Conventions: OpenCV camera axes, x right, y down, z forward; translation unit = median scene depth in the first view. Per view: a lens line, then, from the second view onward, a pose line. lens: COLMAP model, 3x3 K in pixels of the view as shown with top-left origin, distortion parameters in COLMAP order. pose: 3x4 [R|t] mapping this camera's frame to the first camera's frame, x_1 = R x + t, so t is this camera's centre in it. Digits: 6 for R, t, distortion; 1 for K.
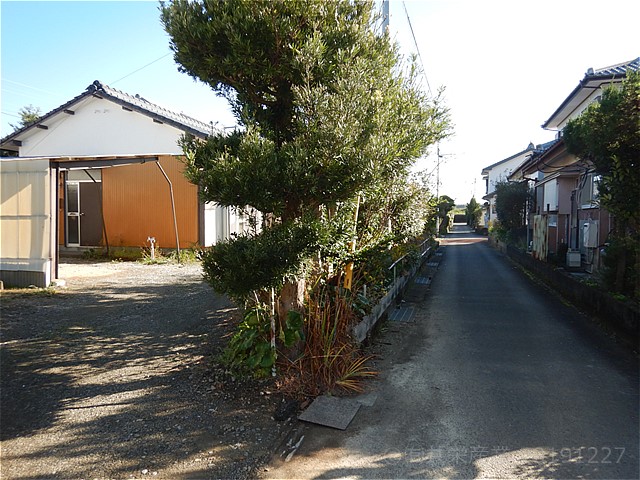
lens RADIAL K [[457.3, 0, 313.4], [0, 457.3, 243.0], [0, 0, 1]] dist [0.028126, -0.012728]
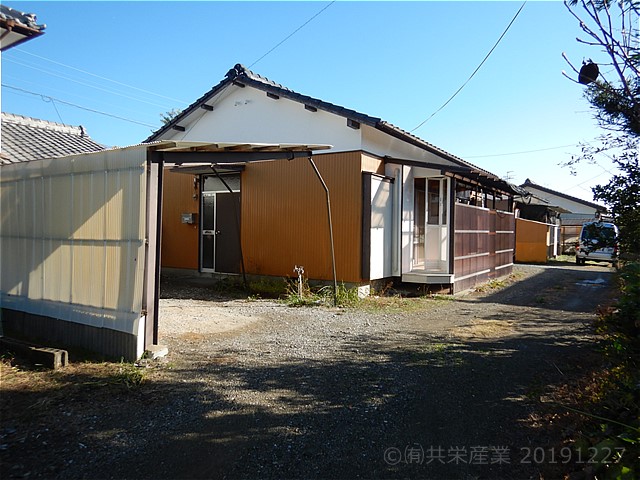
lens RADIAL K [[457.3, 0, 317.5], [0, 457.3, 241.6], [0, 0, 1]] dist [0.028126, -0.012728]
pose [[0.958947, 0.011815, -0.283340, -0.124014], [-0.021594, 0.999273, -0.031412, -0.029200], [0.282763, 0.036241, 0.958505, 0.323322]]
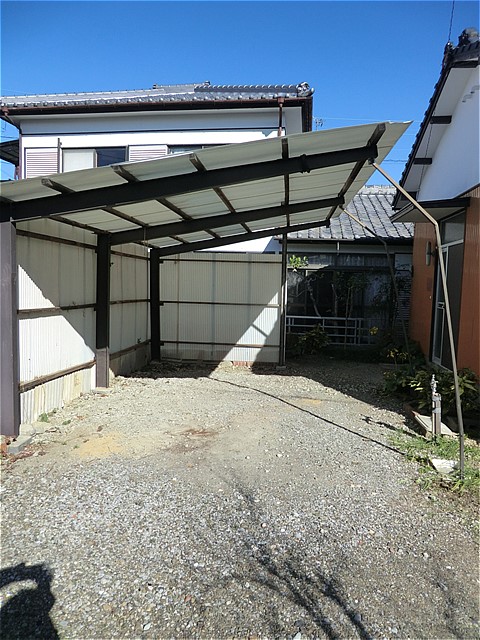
lens RADIAL K [[462.2, 0, 241.4], [0, 462.2, 316.0], [0, 0, 1]] dist [-0.061685, 0.043847]
pose [[0.151162, 0.064507, -0.986402, -0.020477], [-0.081780, 0.995264, 0.052554, -0.069426], [0.985120, 0.072723, 0.155721, 0.791263]]
